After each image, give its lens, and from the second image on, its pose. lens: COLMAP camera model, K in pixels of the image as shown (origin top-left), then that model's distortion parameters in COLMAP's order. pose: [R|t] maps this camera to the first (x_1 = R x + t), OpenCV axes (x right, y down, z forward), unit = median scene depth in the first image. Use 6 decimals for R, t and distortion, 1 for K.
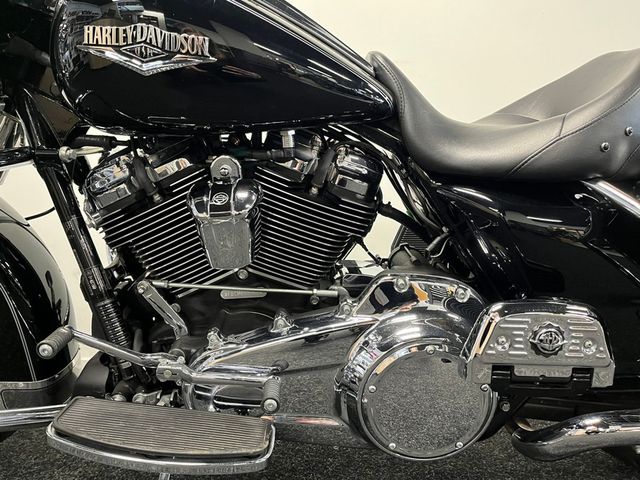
lens RADIAL K [[482.3, 0, 323.6], [0, 482.3, 244.4], [0, 0, 1]] dist [0.080441, -0.096274]
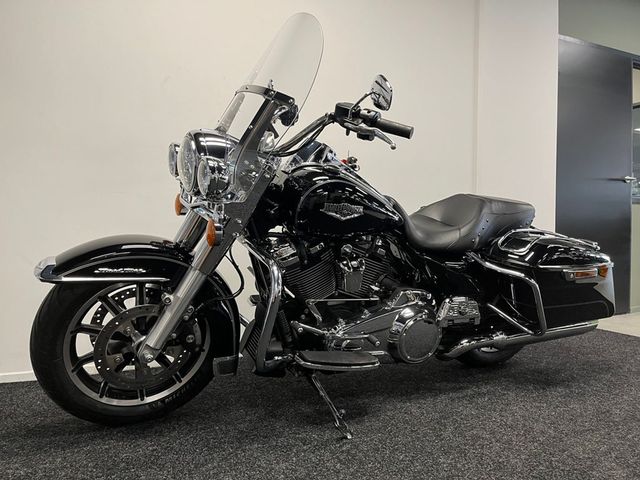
lens RADIAL K [[482.3, 0, 323.6], [0, 482.3, 244.4], [0, 0, 1]] dist [0.080441, -0.096274]
pose [[0.903123, -0.021723, 0.428833, -1.265499], [0.025688, 0.999664, -0.003461, -0.169210], [-0.428613, 0.014142, 0.903377, -1.048914]]
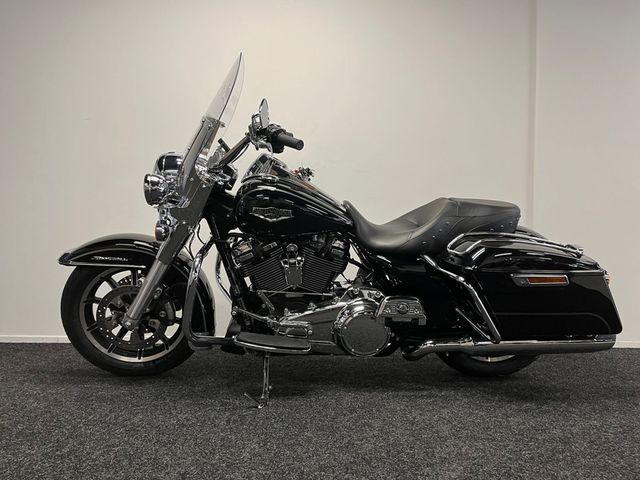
lens RADIAL K [[482.3, 0, 323.6], [0, 482.3, 244.4], [0, 0, 1]] dist [0.080441, -0.096274]
pose [[0.999440, 0.002223, 0.033401, -0.109245], [-0.001085, 0.999420, -0.034043, -0.082430], [-0.033457, 0.033988, 0.998862, -1.639684]]
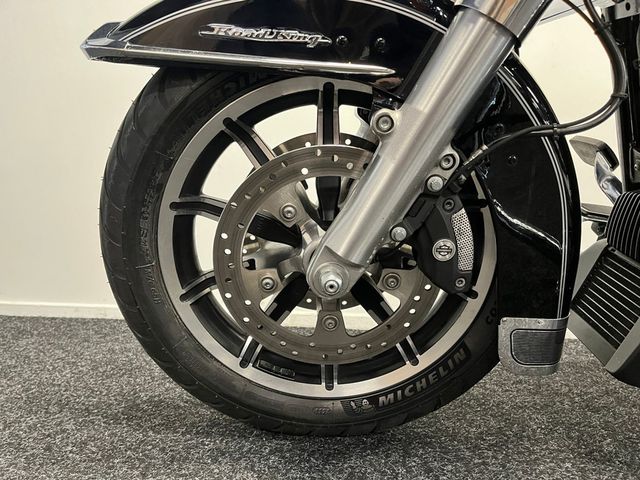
lens RADIAL K [[482.3, 0, 323.6], [0, 482.3, 244.4], [0, 0, 1]] dist [0.080441, -0.096274]
pose [[0.998329, 0.016369, -0.055420, -1.042516], [-0.014790, 0.999476, 0.028780, 0.182066], [0.055863, -0.027912, 0.998048, 0.314807]]
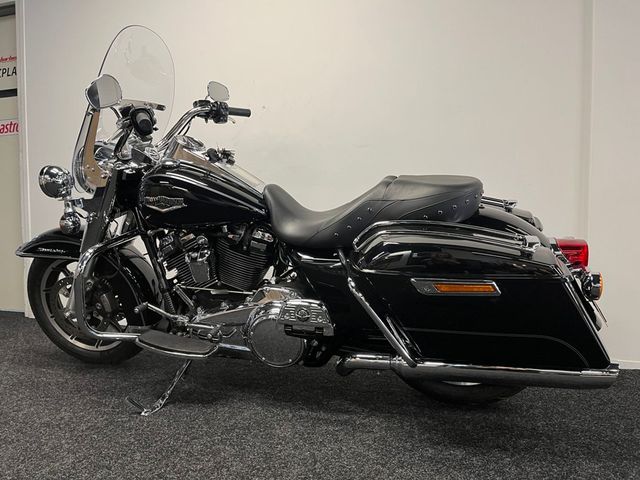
lens RADIAL K [[482.3, 0, 323.6], [0, 482.3, 244.4], [0, 0, 1]] dist [0.080441, -0.096274]
pose [[0.949757, 0.005339, -0.312942, 1.095967], [-0.002465, 0.999951, 0.009578, -0.156100], [0.312977, -0.008325, 0.949724, -1.079920]]
